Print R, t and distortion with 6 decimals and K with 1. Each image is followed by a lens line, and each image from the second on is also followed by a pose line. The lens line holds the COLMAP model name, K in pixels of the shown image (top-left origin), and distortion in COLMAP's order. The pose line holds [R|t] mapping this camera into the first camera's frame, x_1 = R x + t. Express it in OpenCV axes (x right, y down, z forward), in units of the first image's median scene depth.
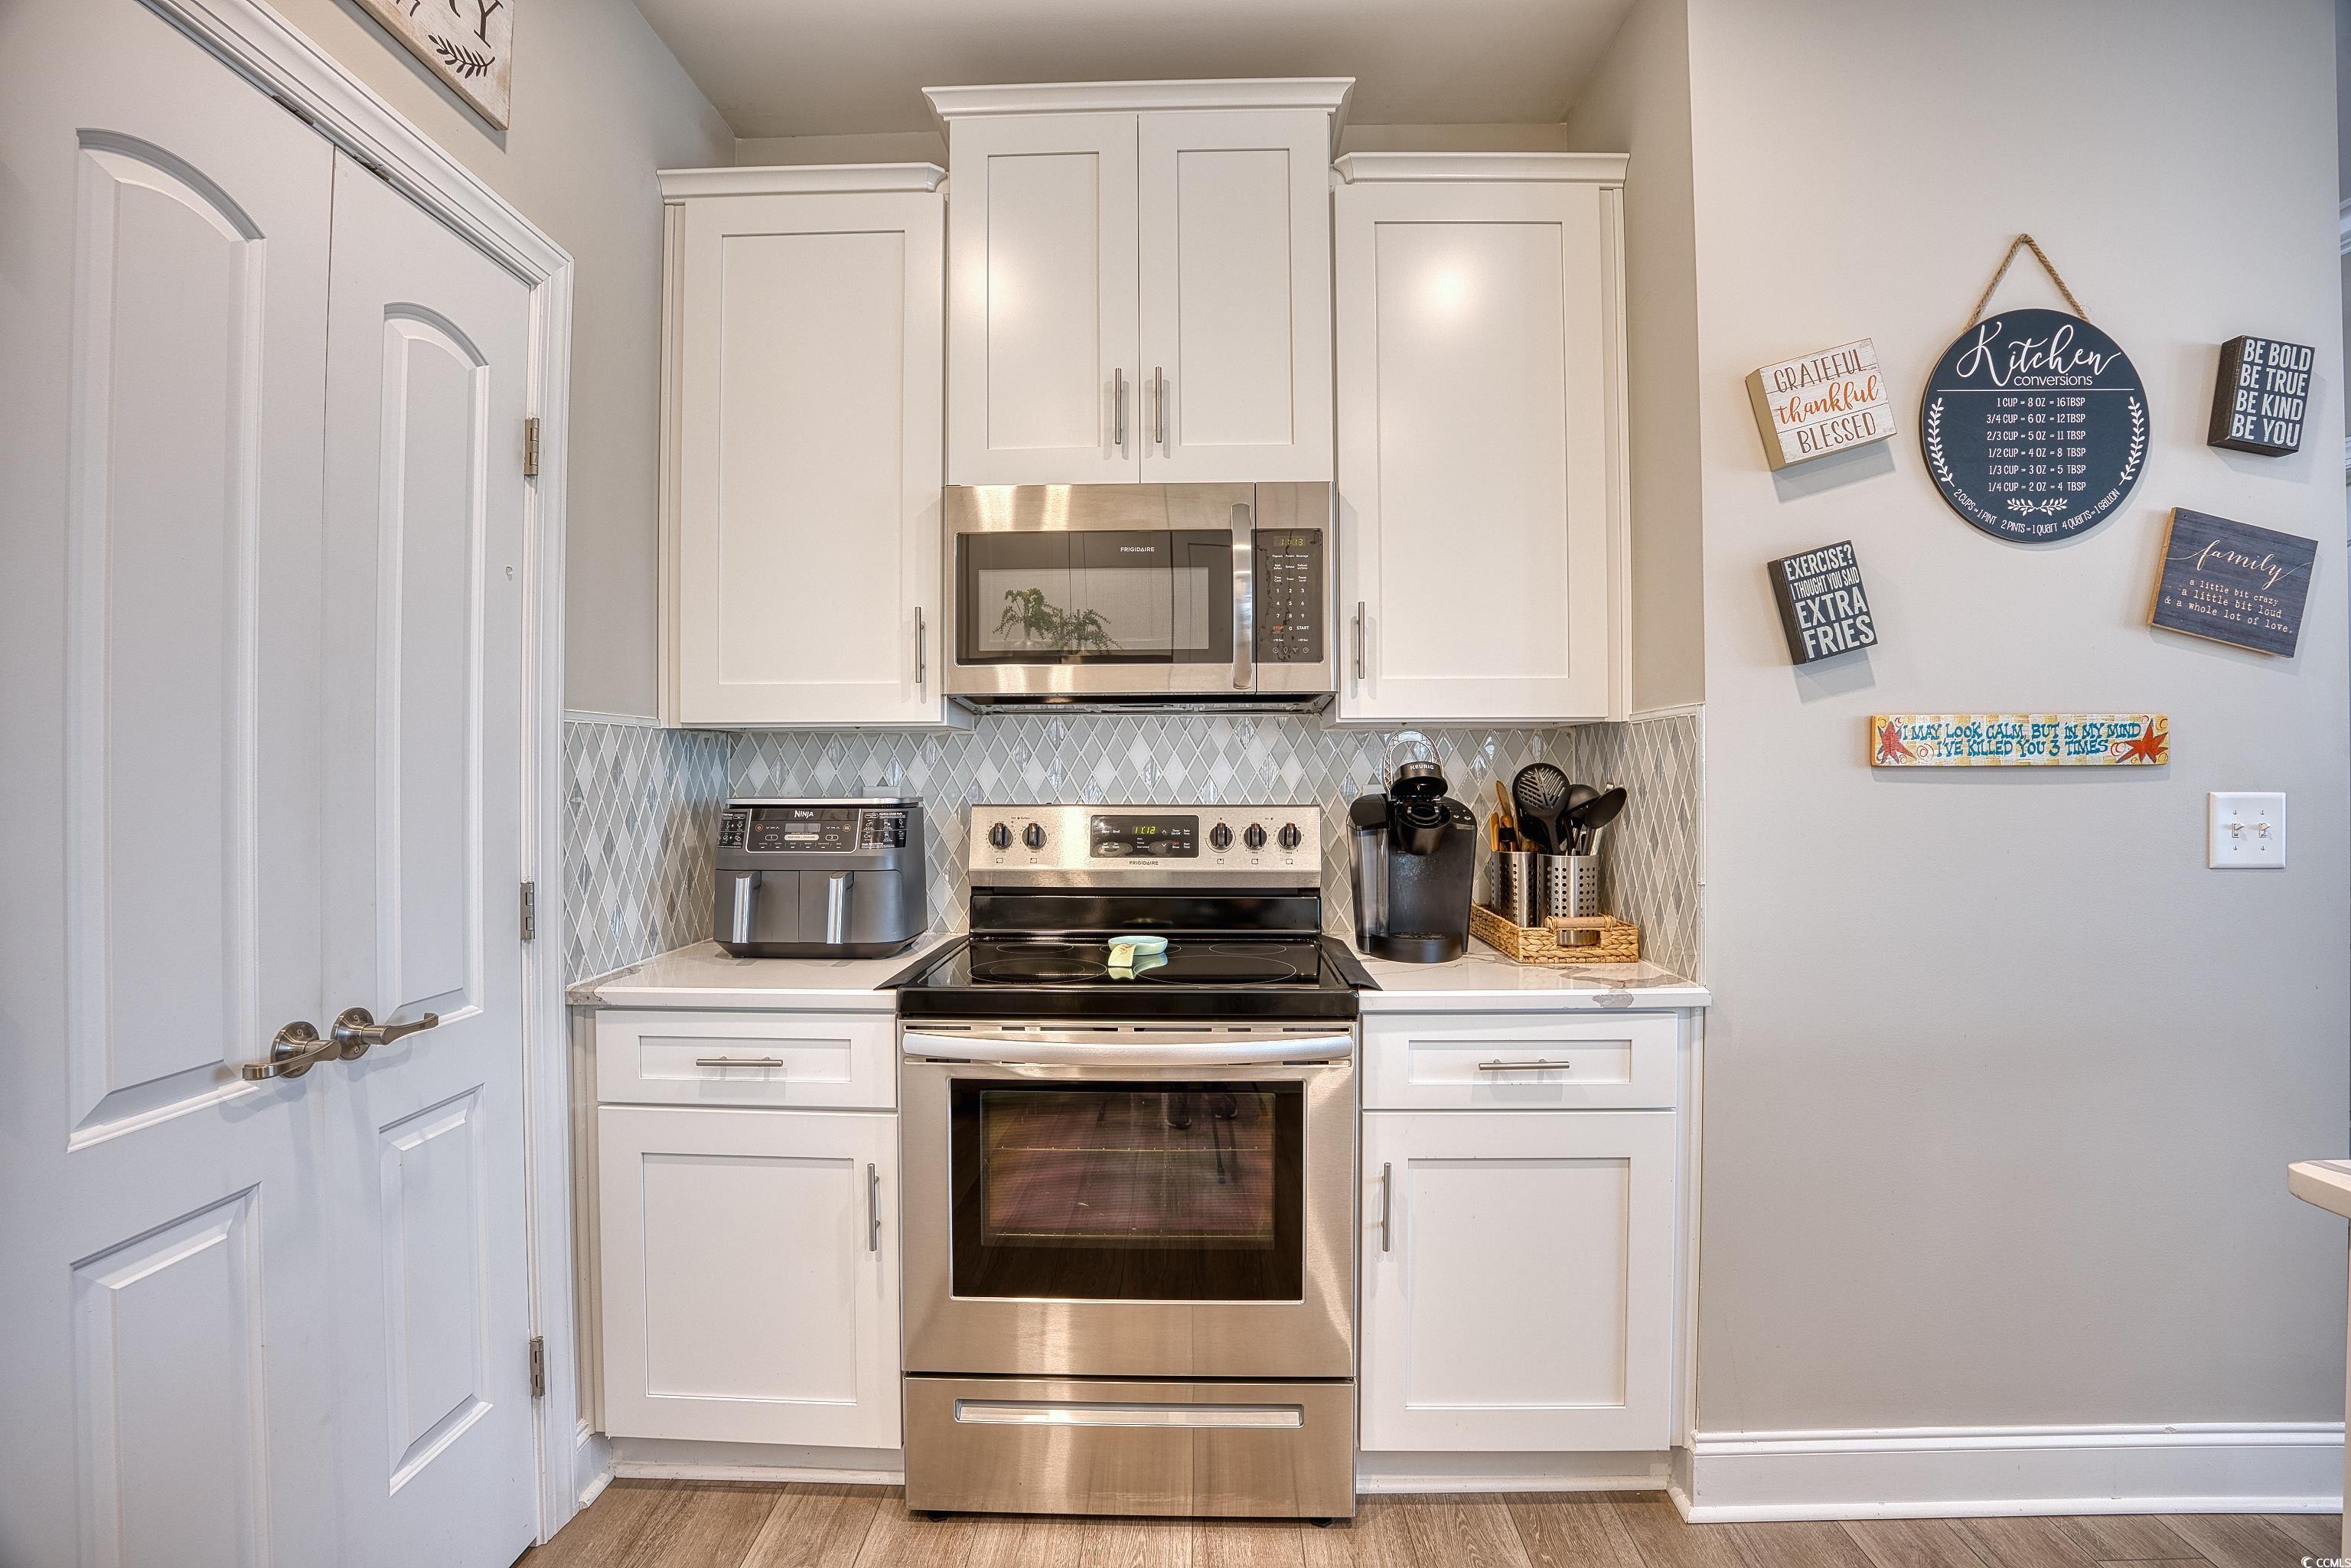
lens RADIAL K [[1092.9, 0, 1174.4], [0, 1092.9, 775.9], [0, 0, 1]] dist [-0.065723, 0.017892]
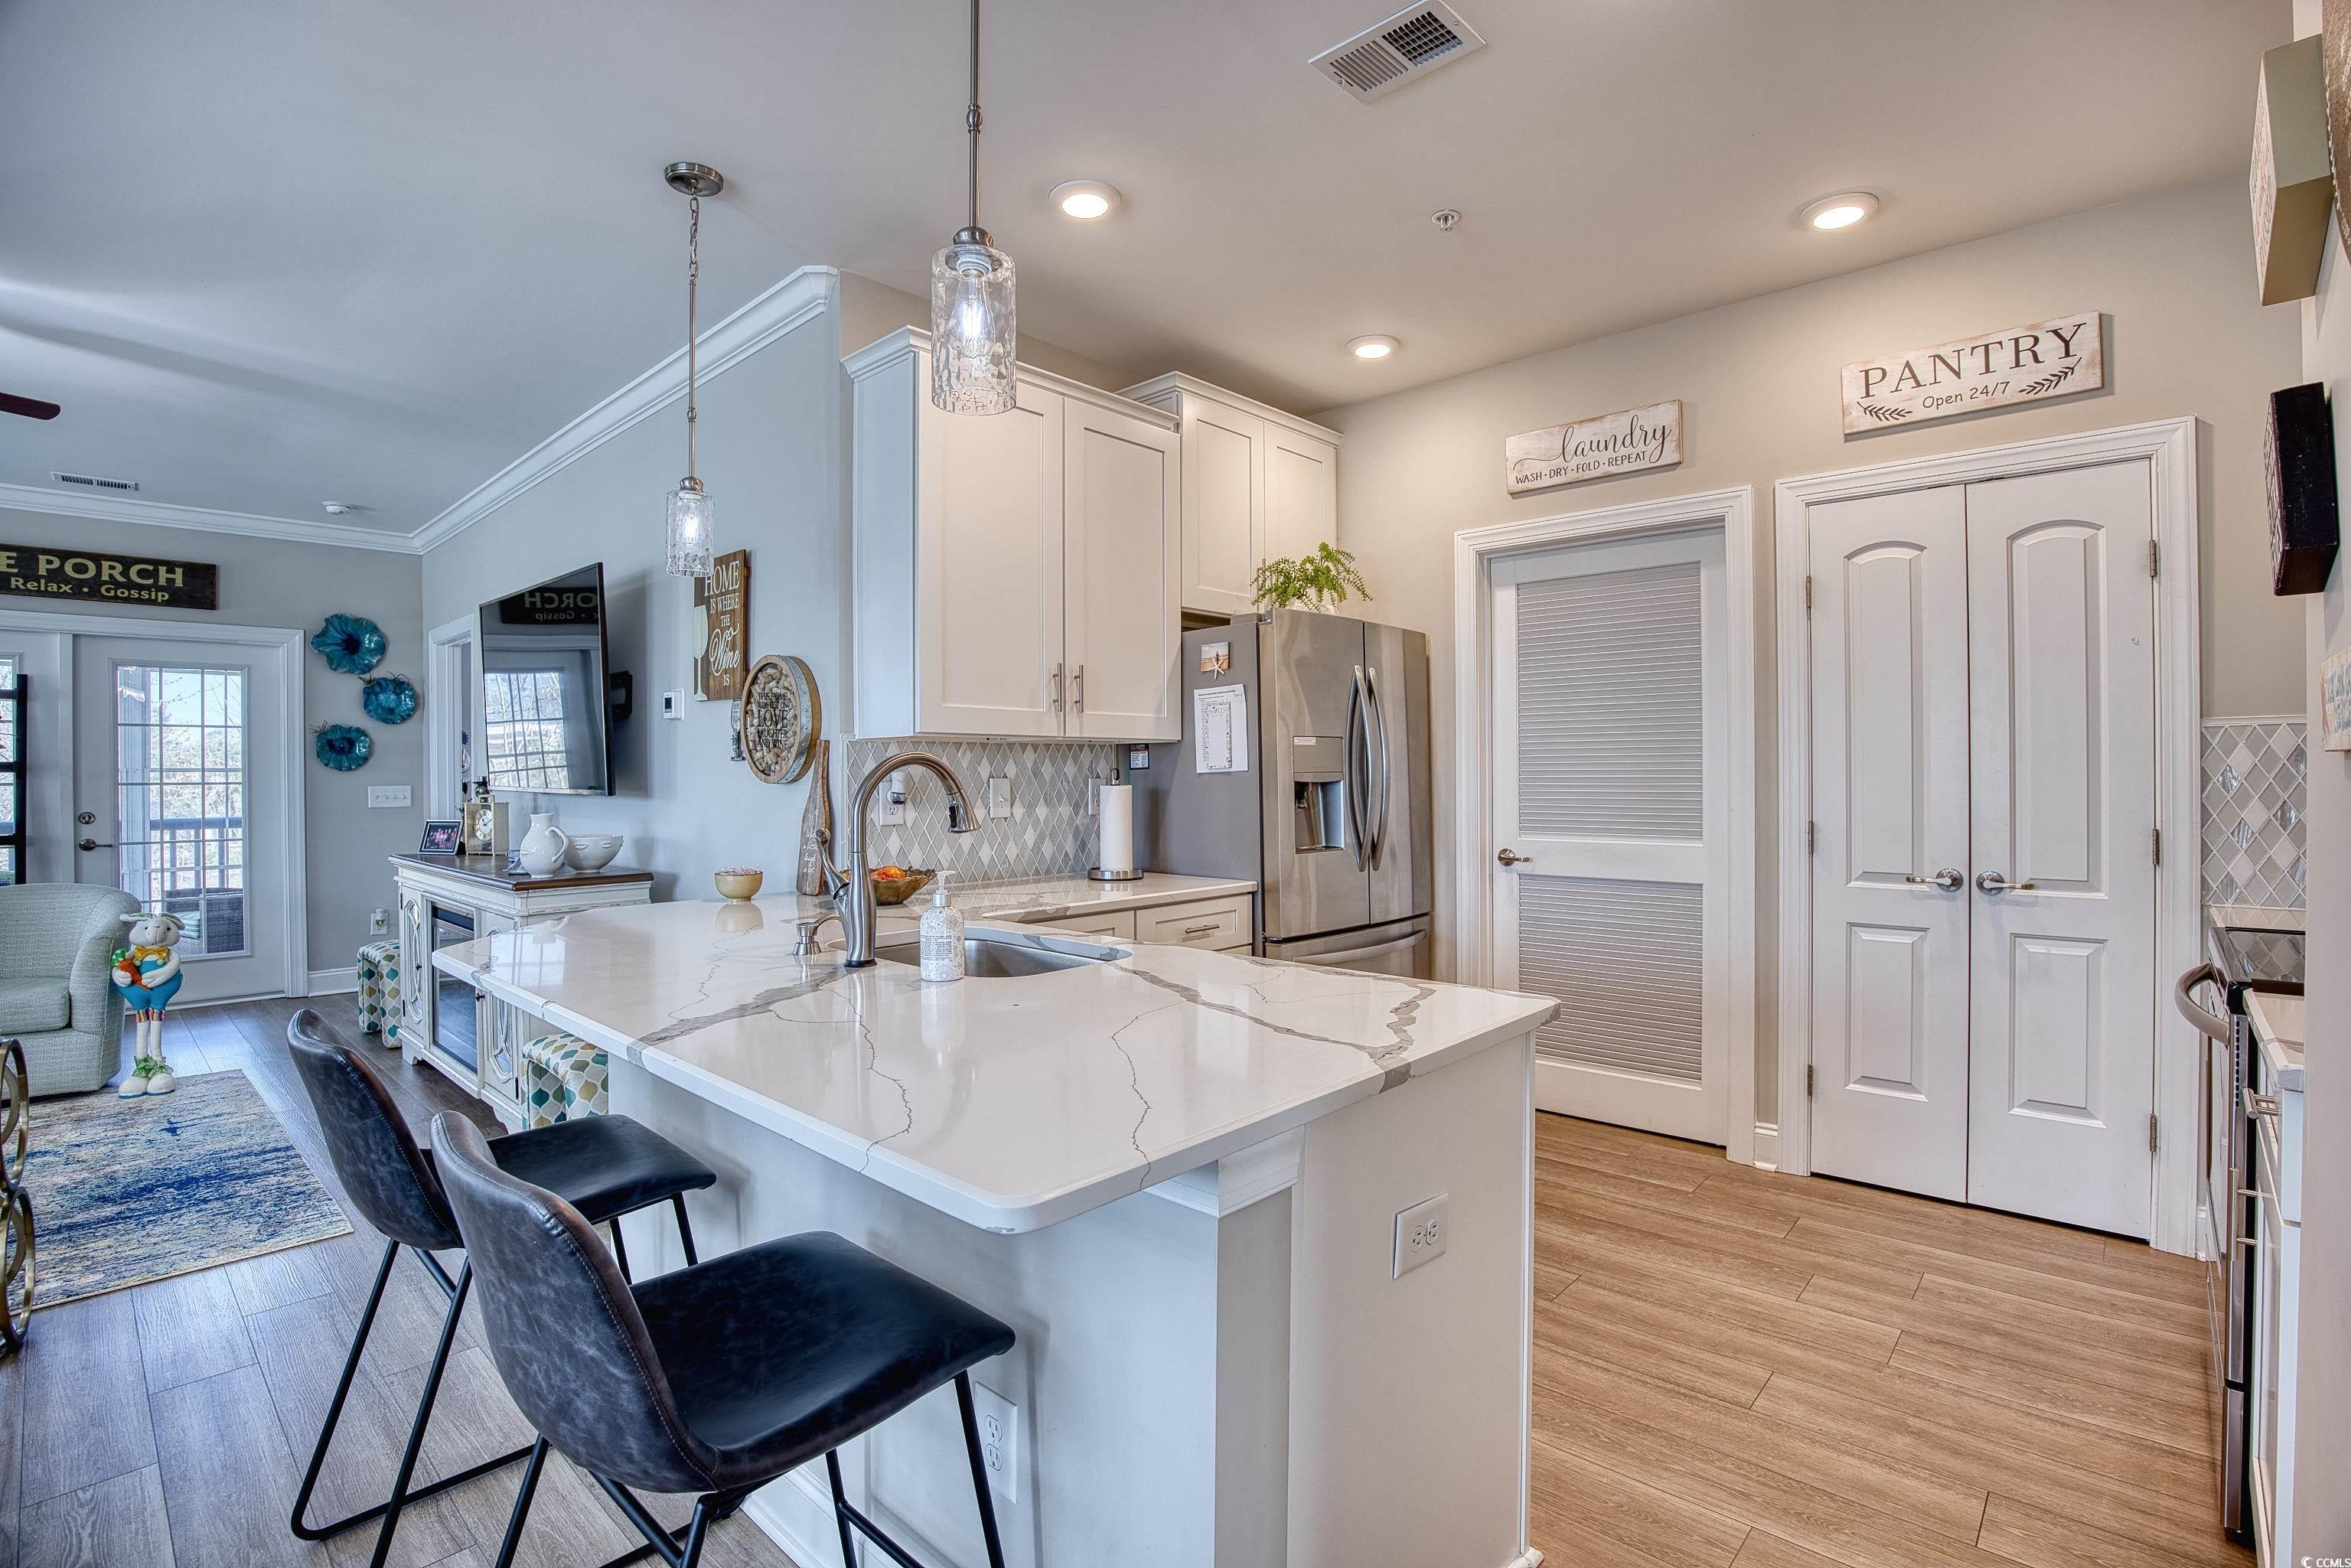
lens RADIAL K [[1092.9, 0, 1174.4], [0, 1092.9, 775.9], [0, 0, 1]] dist [-0.065723, 0.017892]
pose [[-0.662783, 0.010755, -0.748734, 1.499324], [0.009539, 0.999937, 0.005920, -0.005159], [0.748750, -0.003219, -0.662844, 0.901612]]
